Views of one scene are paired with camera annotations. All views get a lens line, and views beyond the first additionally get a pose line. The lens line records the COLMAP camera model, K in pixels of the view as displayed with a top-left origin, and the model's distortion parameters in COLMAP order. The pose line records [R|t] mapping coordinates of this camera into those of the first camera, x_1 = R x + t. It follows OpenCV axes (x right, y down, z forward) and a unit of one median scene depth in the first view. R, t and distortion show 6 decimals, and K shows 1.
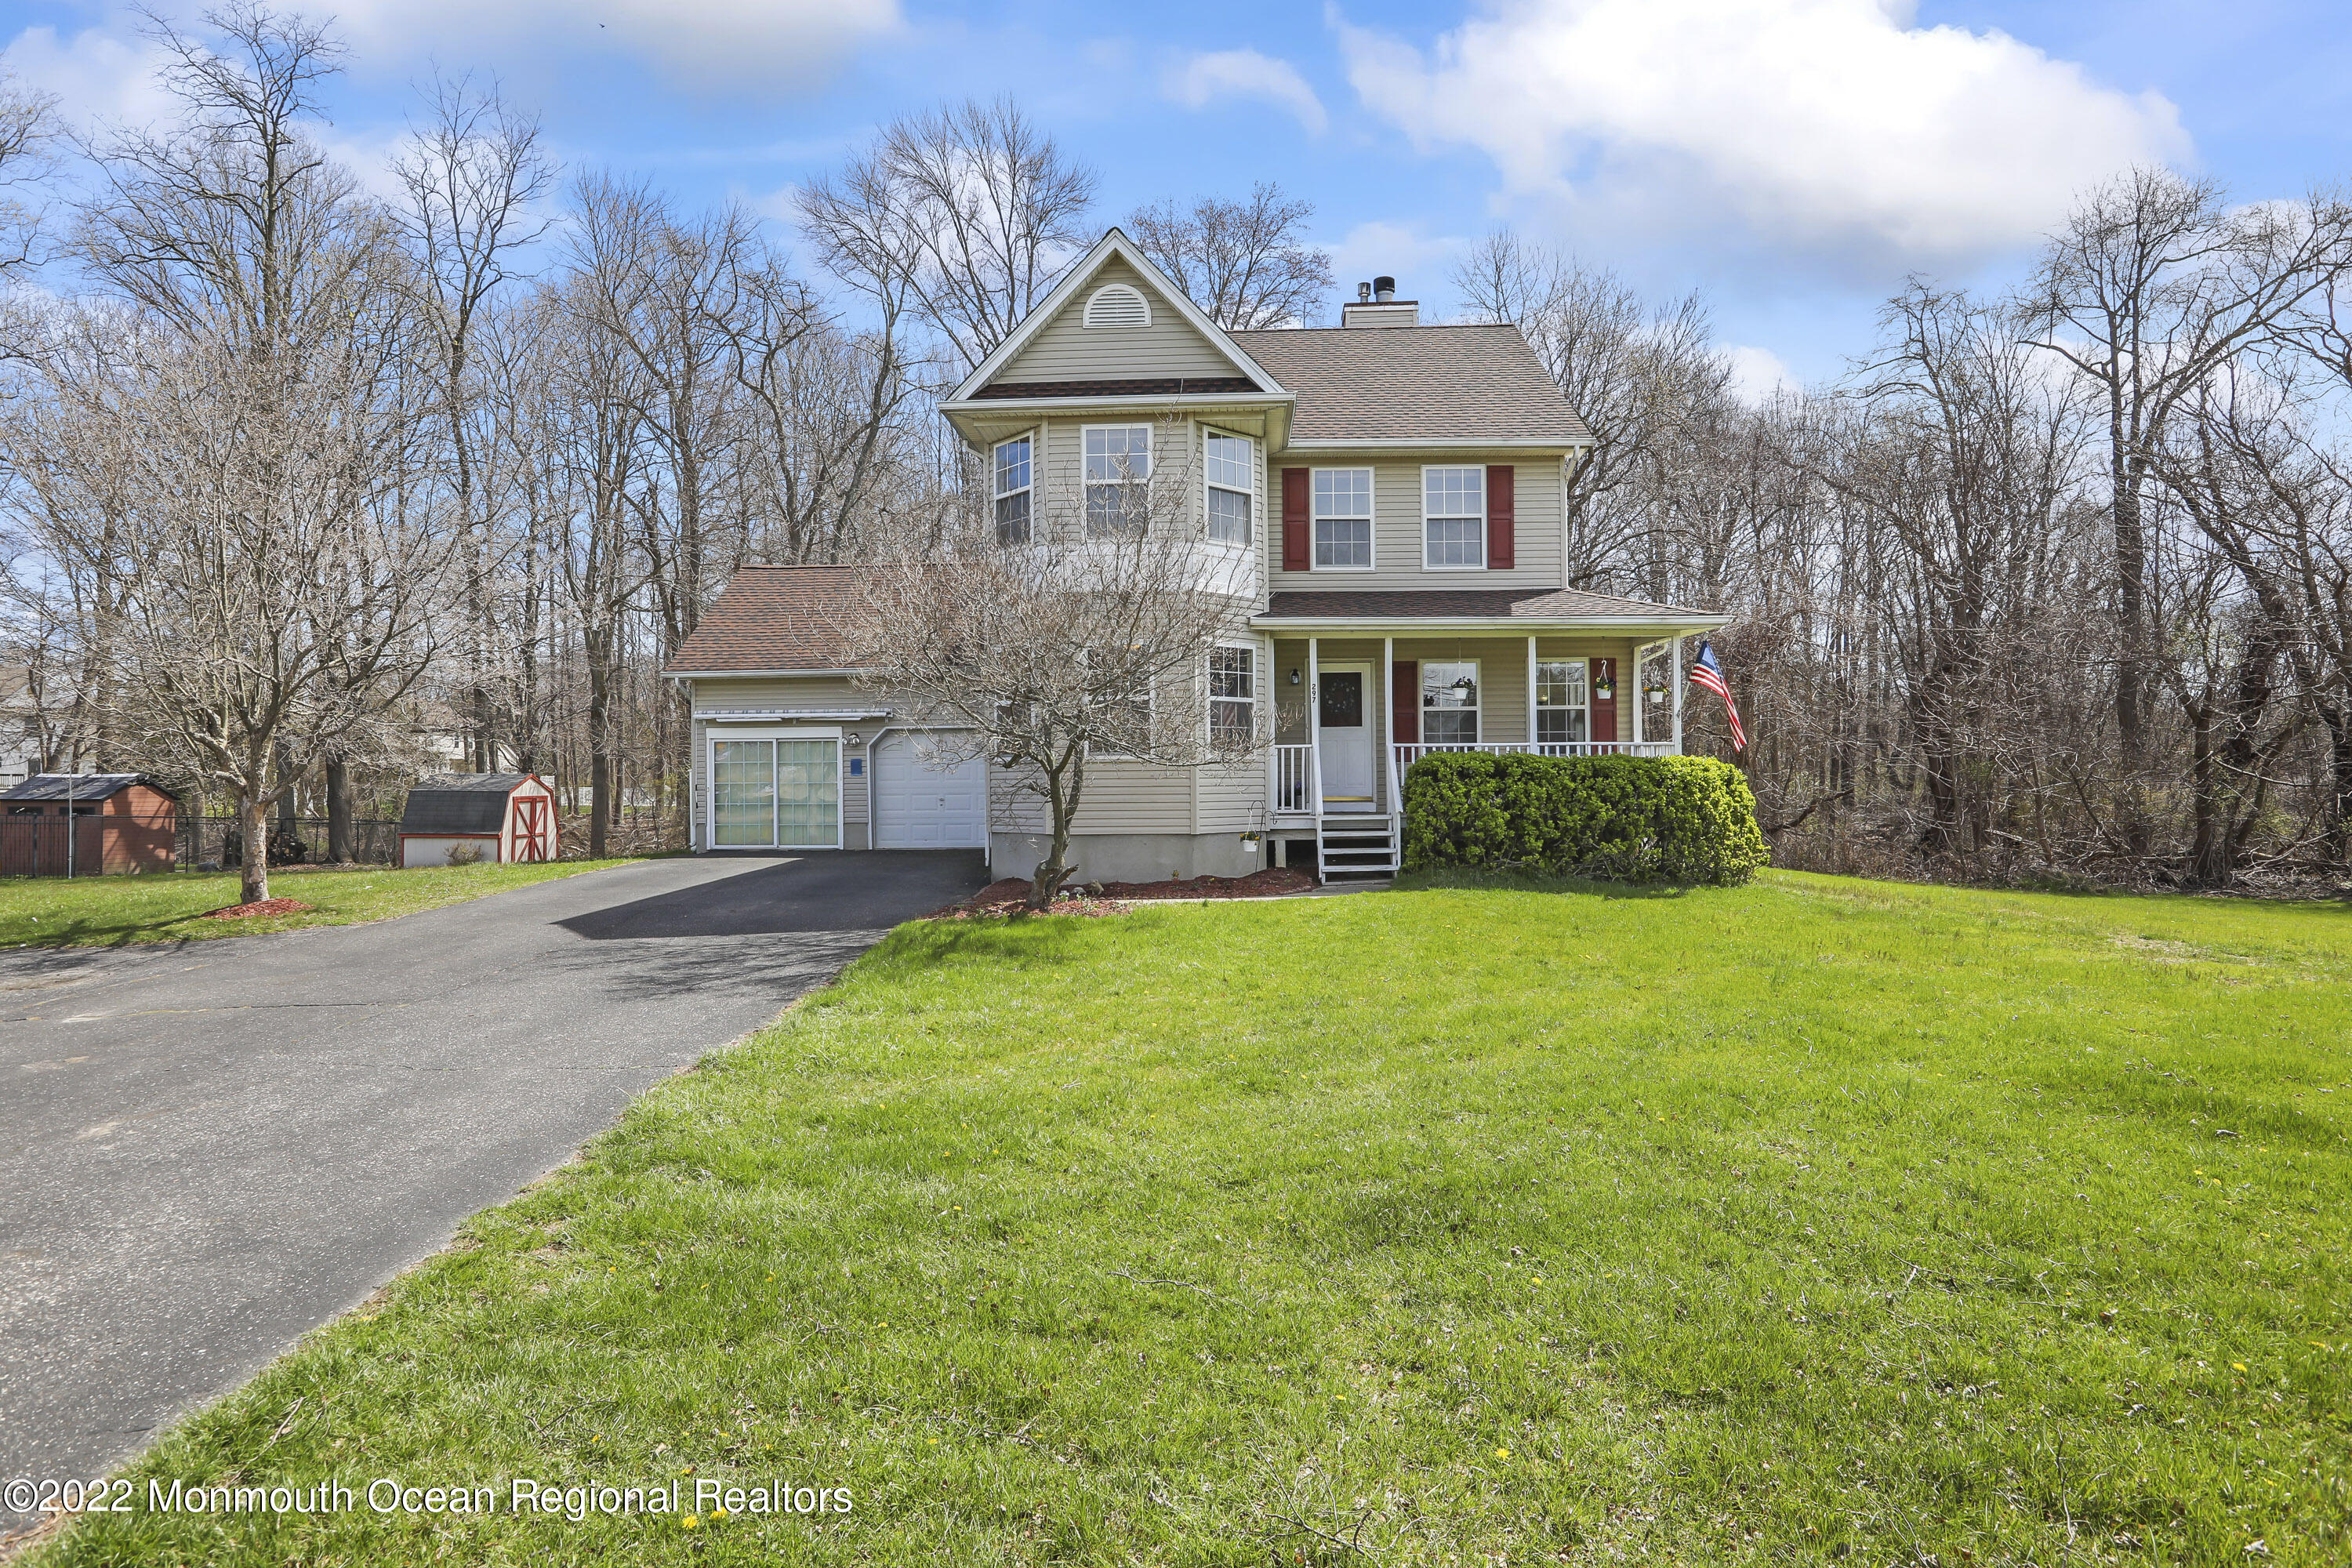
lens RADIAL K [[1359.7, 0, 1175.9], [0, 1359.7, 790.9], [0, 0, 1]] dist [-0.007379, -0.000510]
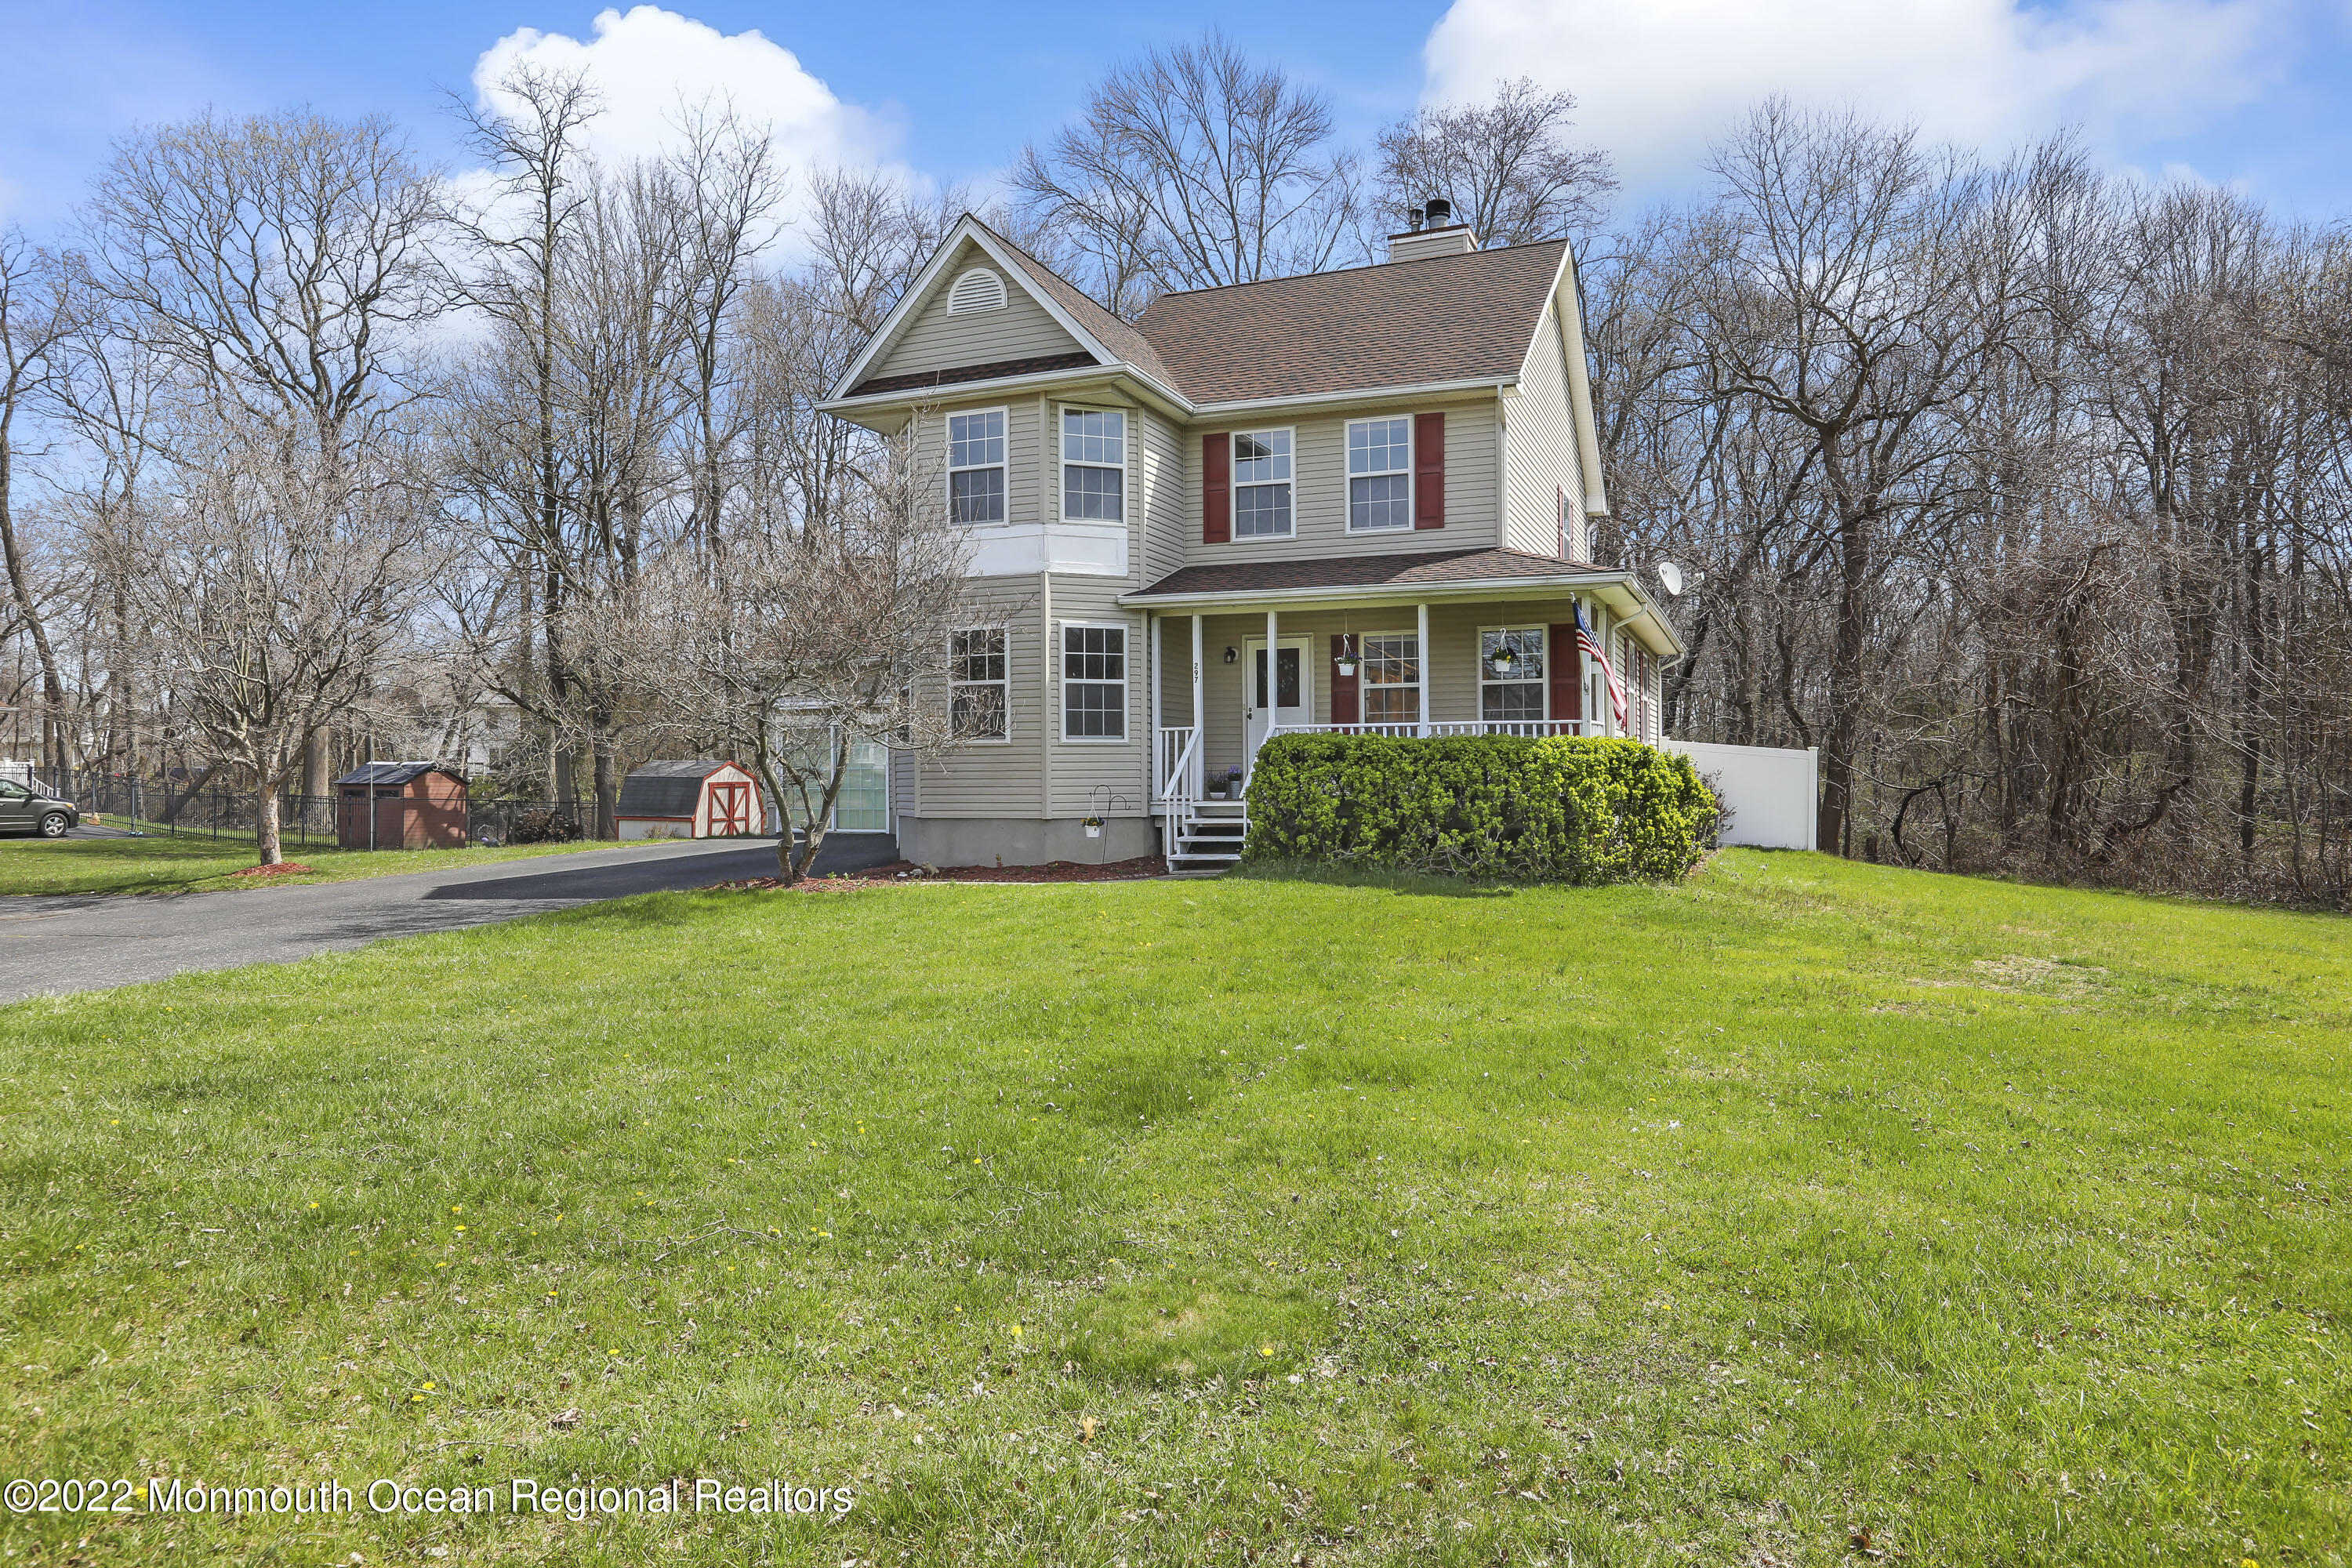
lens RADIAL K [[1556.6, 0, 1176.1], [0, 1556.6, 788.7], [0, 0, 1]] dist [0.006543, -0.000058]
pose [[0.936519, 0.003891, -0.350595, 0.469024], [-0.002193, 0.999984, 0.005240, 0.003350], [0.350610, -0.004138, 0.936512, -0.024304]]
